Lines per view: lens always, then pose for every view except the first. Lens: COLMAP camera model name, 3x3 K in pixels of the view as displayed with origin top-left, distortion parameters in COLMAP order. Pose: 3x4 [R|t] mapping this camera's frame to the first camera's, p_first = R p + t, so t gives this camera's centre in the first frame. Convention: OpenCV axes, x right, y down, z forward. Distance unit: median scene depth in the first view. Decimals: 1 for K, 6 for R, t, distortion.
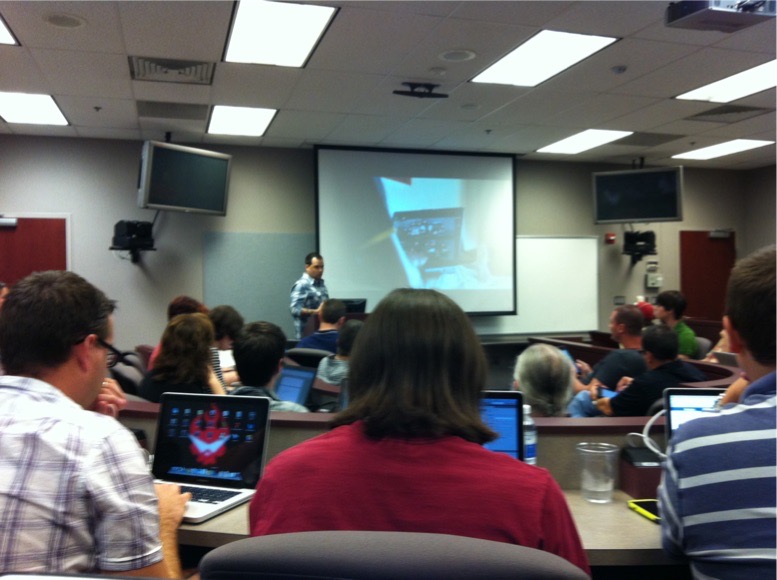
lens RADIAL K [[710.6, 0, 389.1], [0, 710.6, 275.8], [0, 0, 1]] dist [0.057646, -0.201790]
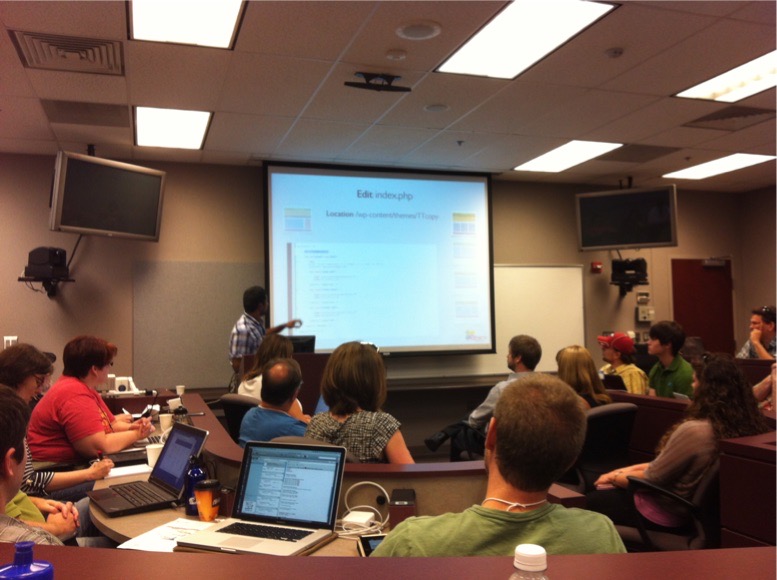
lens RADIAL K [[710.6, 0, 389.1], [0, 710.6, 275.8], [0, 0, 1]] dist [0.057646, -0.201790]
pose [[0.999384, -0.007482, 0.034294, 0.019759], [0.009505, 0.998200, -0.059215, 0.011206], [-0.033789, 0.059504, 0.997656, 0.131012]]
